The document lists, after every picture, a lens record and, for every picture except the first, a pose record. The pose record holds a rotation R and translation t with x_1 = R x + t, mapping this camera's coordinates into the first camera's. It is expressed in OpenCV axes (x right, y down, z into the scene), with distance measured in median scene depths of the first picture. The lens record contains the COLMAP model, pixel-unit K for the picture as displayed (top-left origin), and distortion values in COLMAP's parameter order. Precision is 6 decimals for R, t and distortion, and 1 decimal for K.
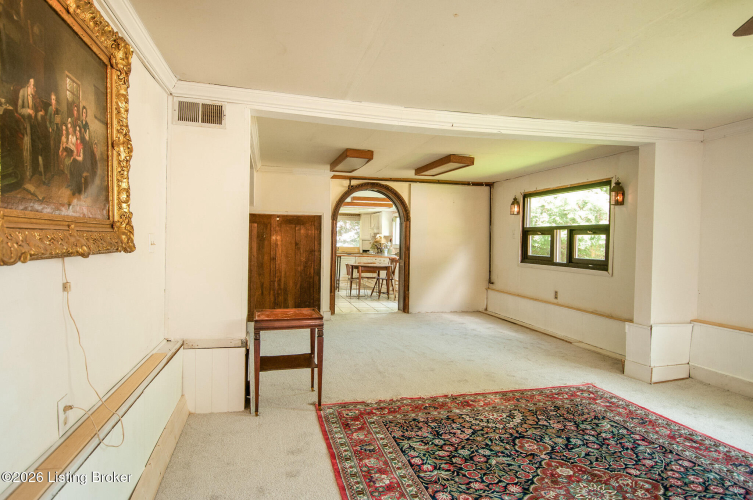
lens RADIAL K [[457.9, 0, 379.0], [0, 457.9, 250.6], [0, 0, 1]] dist [-0.001581, -0.000083]
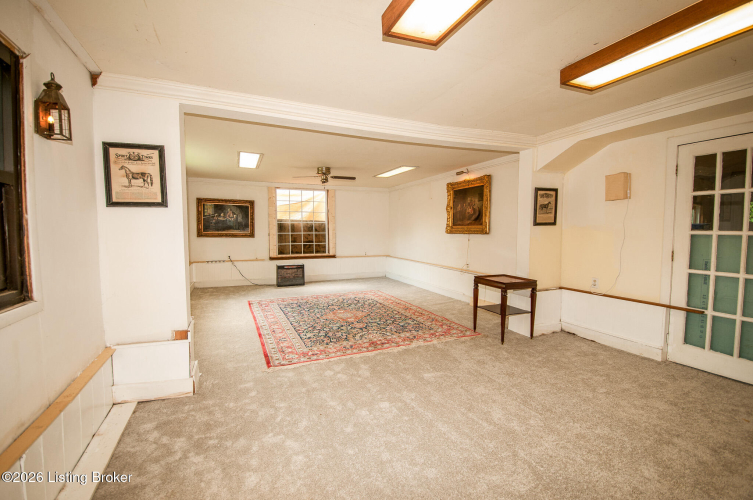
lens RADIAL K [[322.9, 0, 375.3], [0, 322.9, 248.5], [0, 0, 1]] dist [-0.022188, -0.004831]
pose [[-0.988439, -0.006366, -0.151486, 0.438461], [-0.018815, 0.996545, 0.080890, -0.046843], [0.150448, 0.082805, -0.985144, 2.220789]]
